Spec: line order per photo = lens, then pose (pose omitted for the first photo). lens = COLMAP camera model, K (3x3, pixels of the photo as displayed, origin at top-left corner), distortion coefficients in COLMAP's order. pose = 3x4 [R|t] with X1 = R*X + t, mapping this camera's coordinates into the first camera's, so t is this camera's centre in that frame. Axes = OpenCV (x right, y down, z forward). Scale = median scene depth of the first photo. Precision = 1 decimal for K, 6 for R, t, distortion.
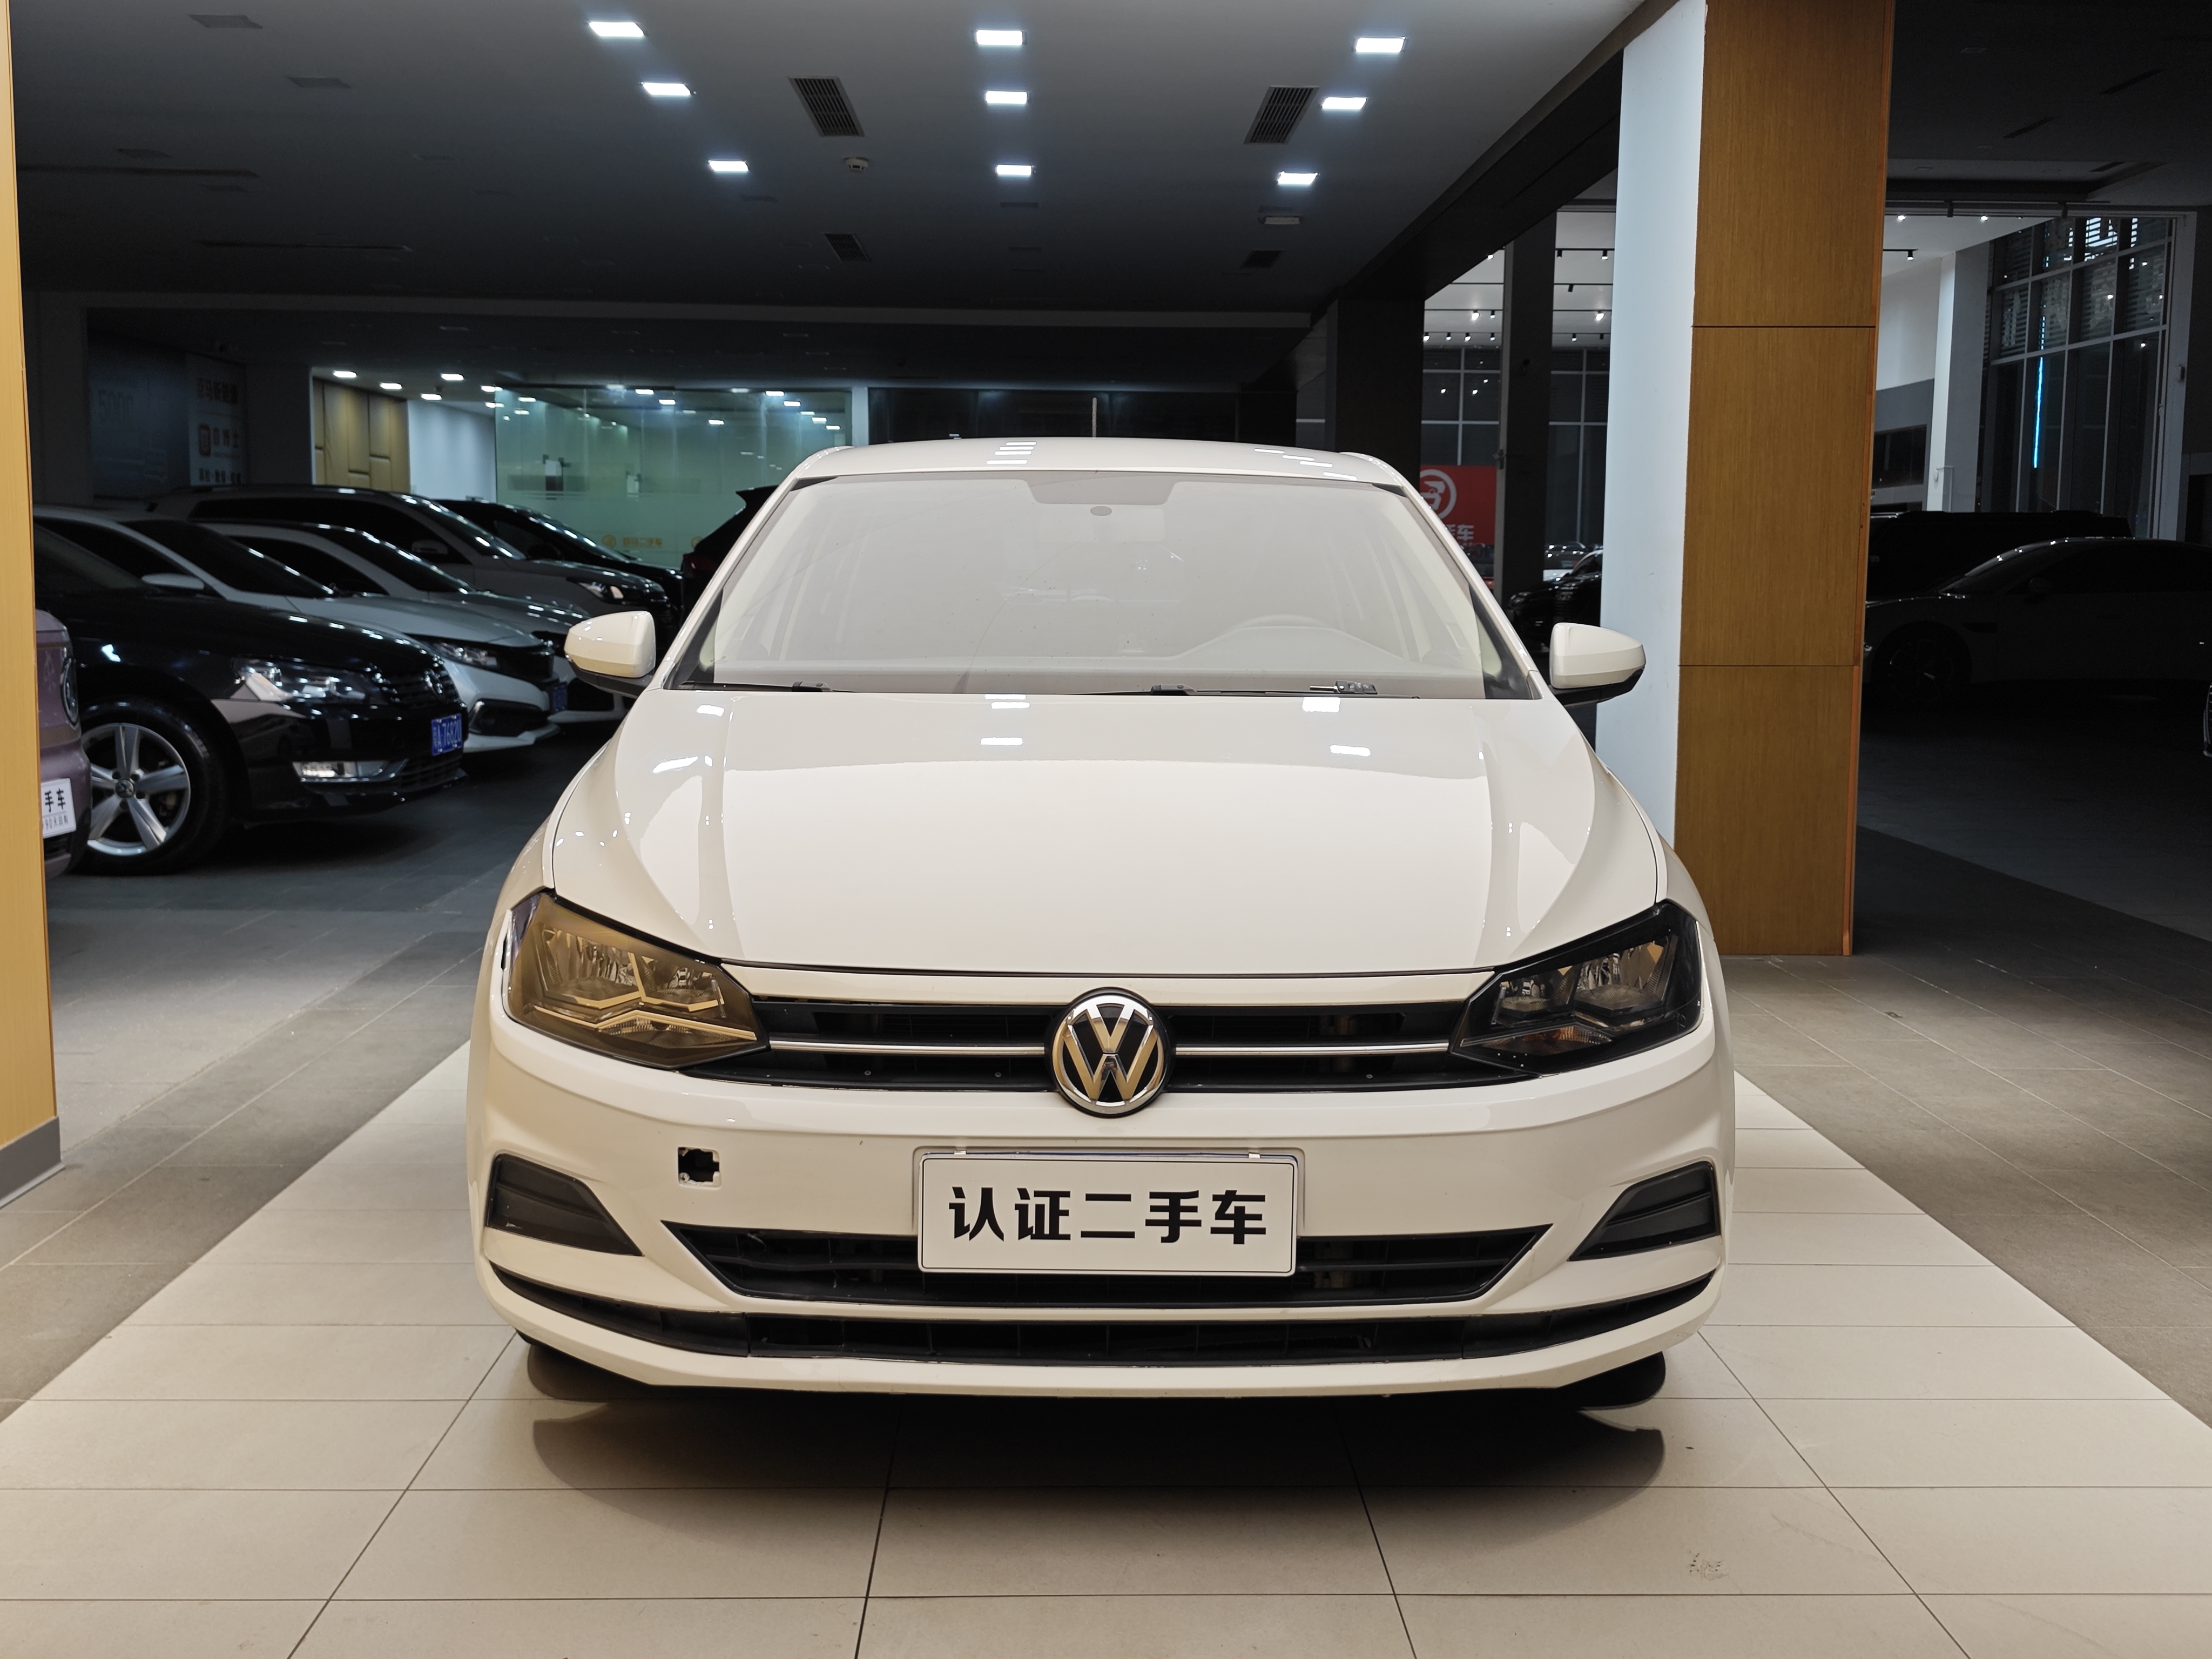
lens RADIAL K [[2267.0, 0, 1109.5], [0, 2267.0, 826.3], [0, 0, 1]] dist [0.056995, 0.000000]
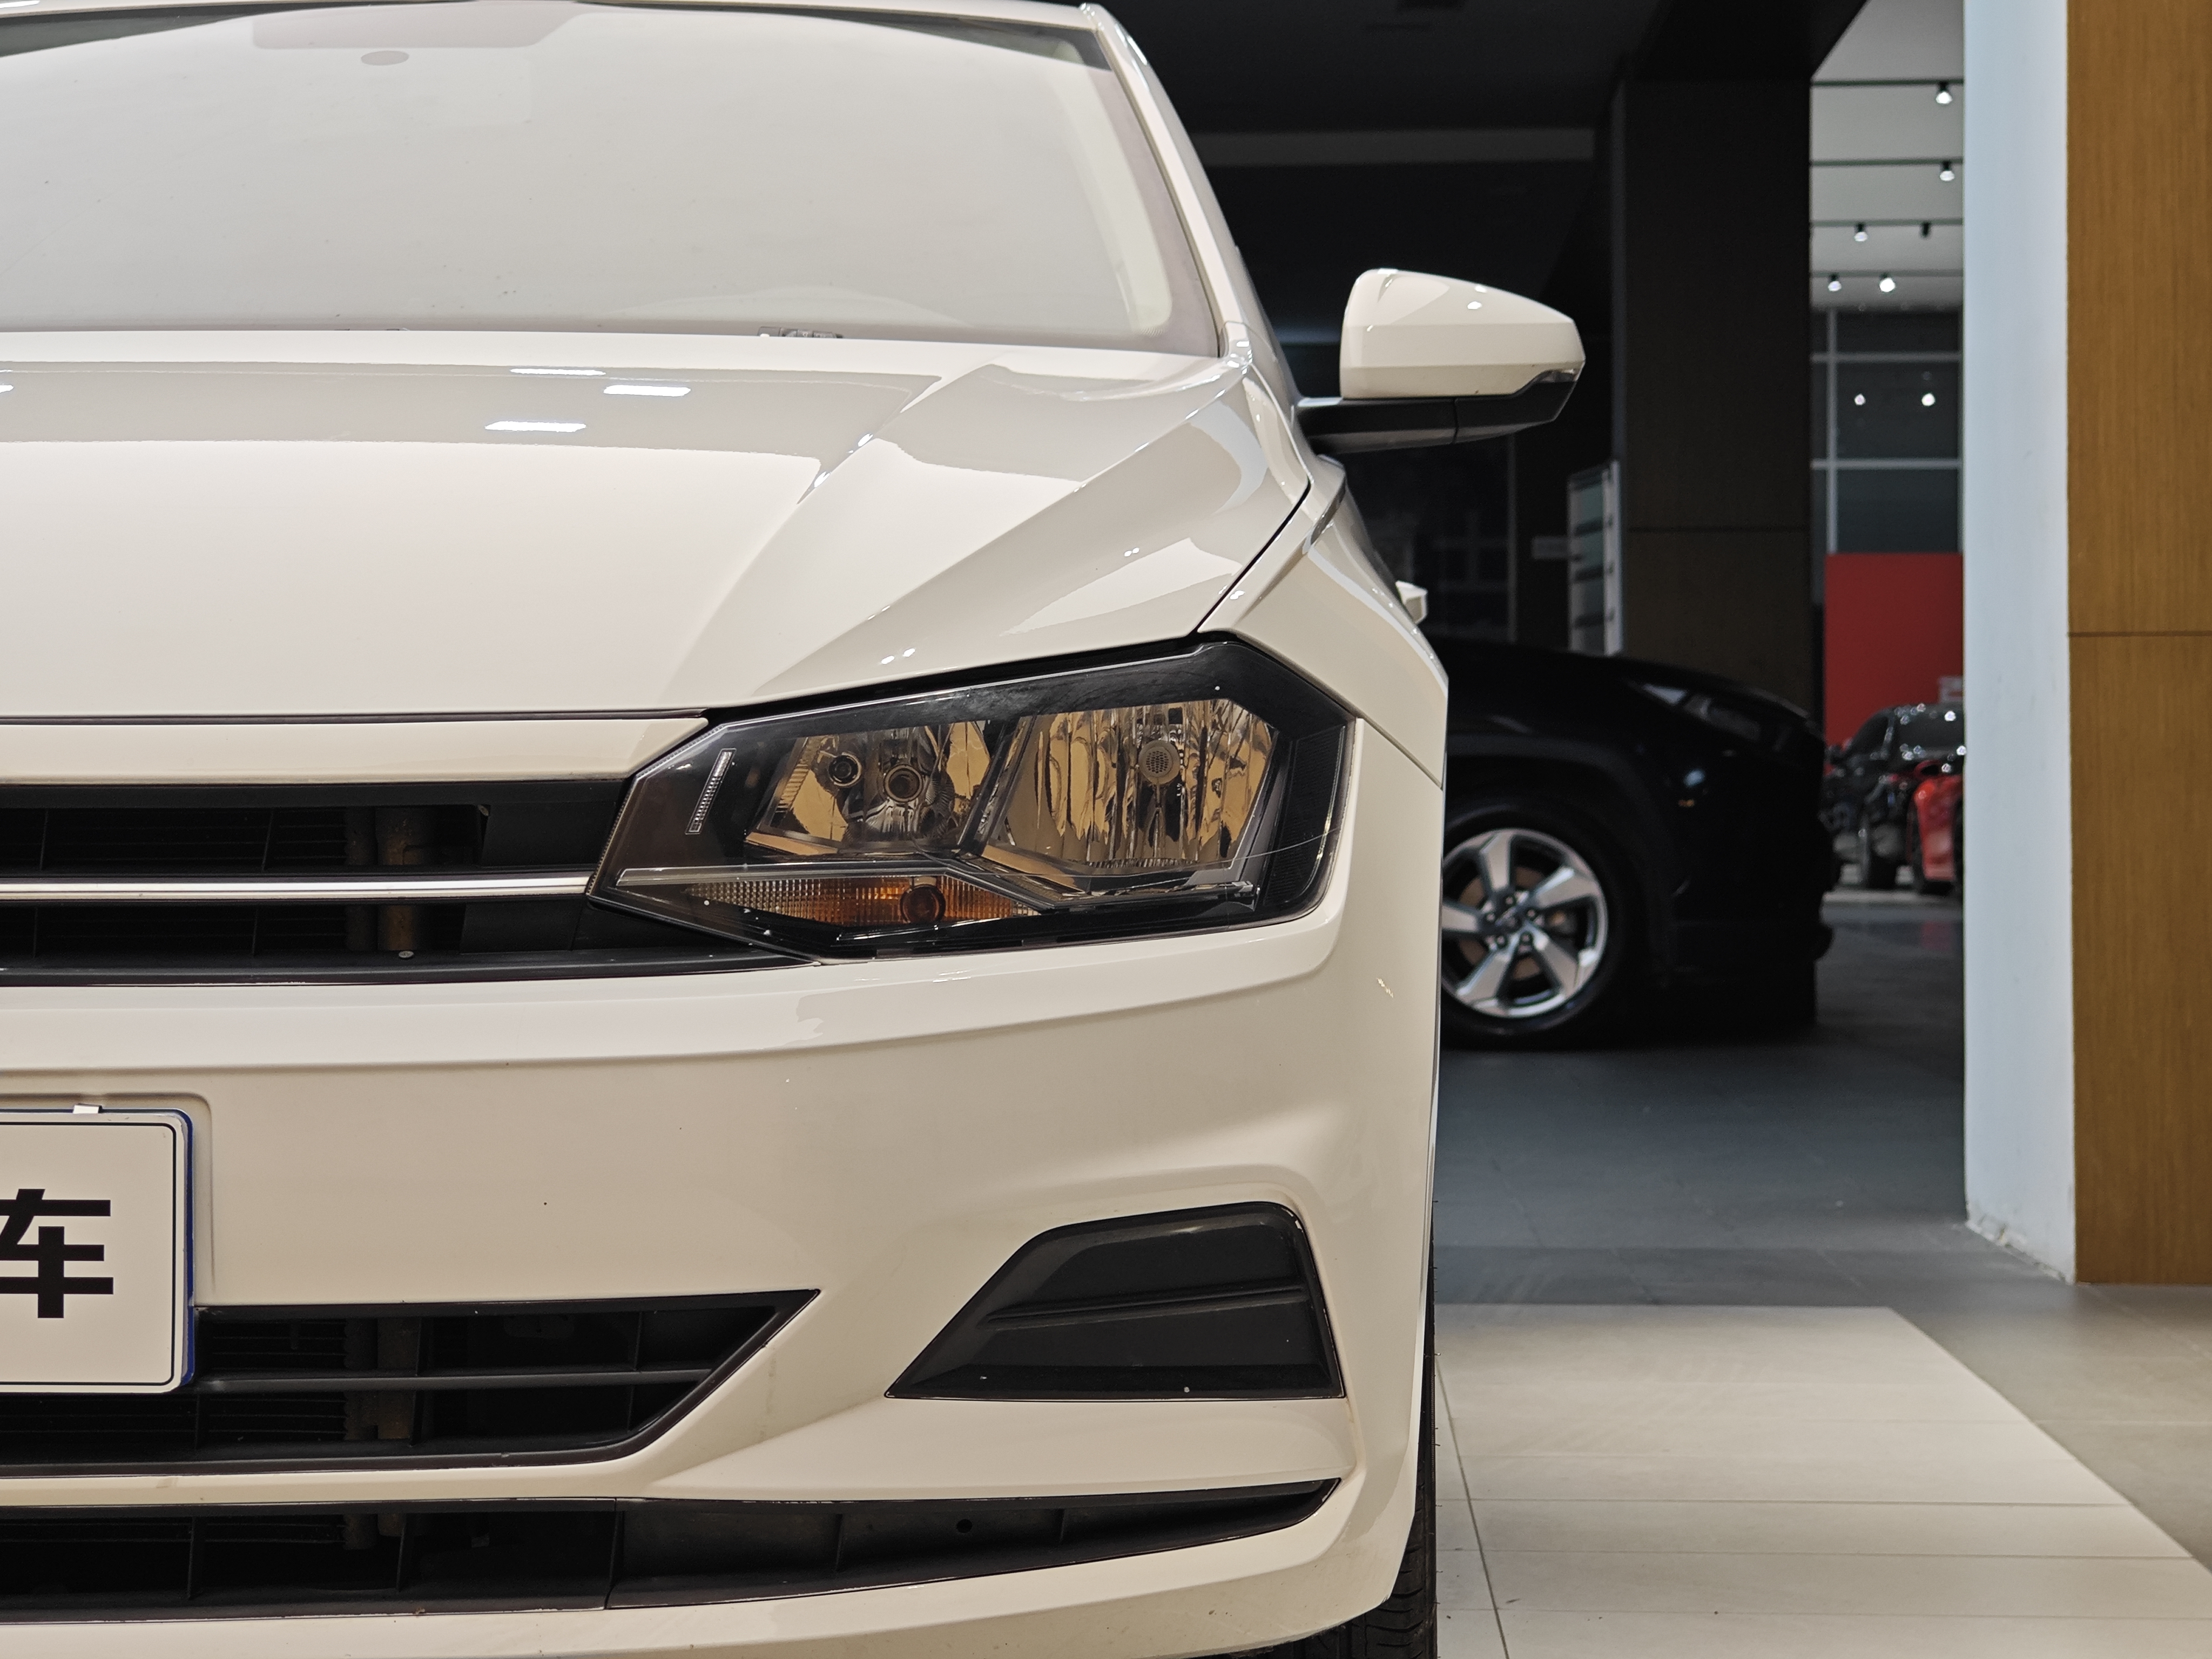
lens RADIAL K [[4831.3, 0, 1106.2], [0, 4831.3, 828.1], [0, 0, 1]] dist [0.118849, 0.000000]
pose [[0.997737, -0.009441, -0.066575, 0.318315], [0.001848, 0.993571, -0.113197, 0.196476], [0.067215, 0.112818, 0.991340, 0.091209]]
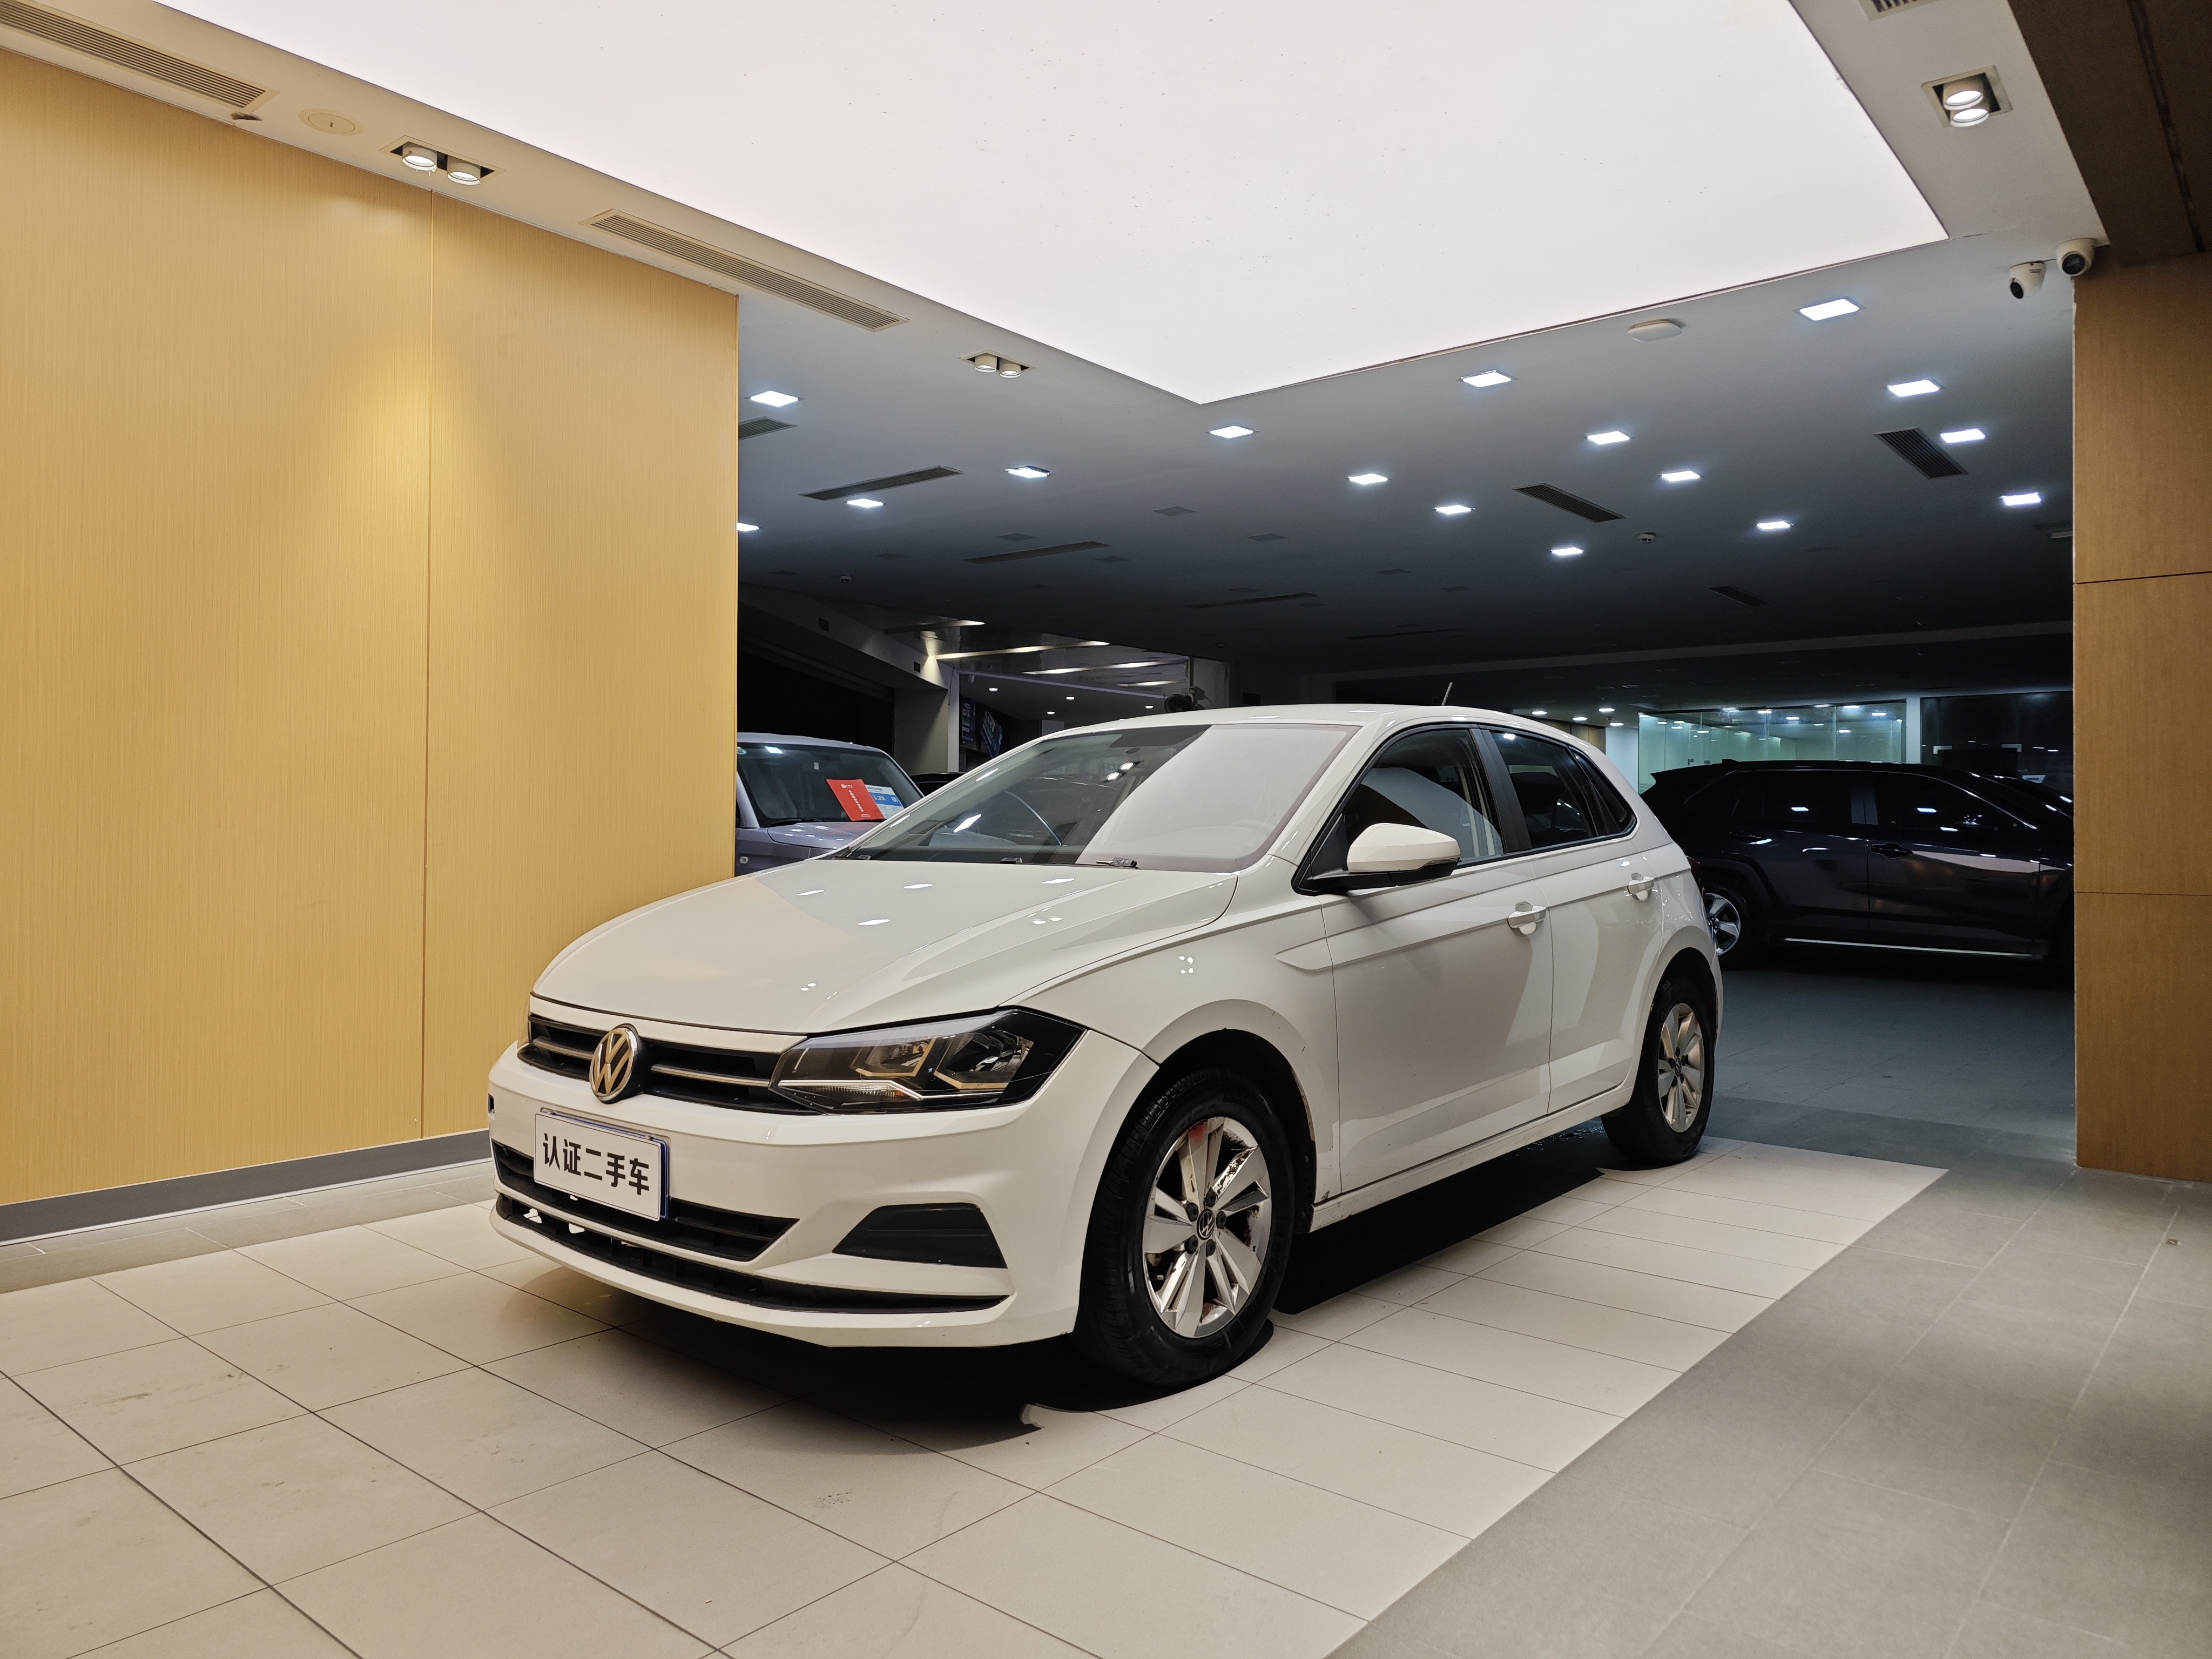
lens RADIAL K [[1503.2, 0, 1110.2], [0, 1503.2, 831.1], [0, 0, 1]] dist [0.031856, -0.000733]
pose [[0.751512, -0.003749, -0.659709, 0.979212], [-0.077066, 0.992639, -0.093431, 0.009331], [0.655203, 0.121056, 0.745690, 0.412383]]
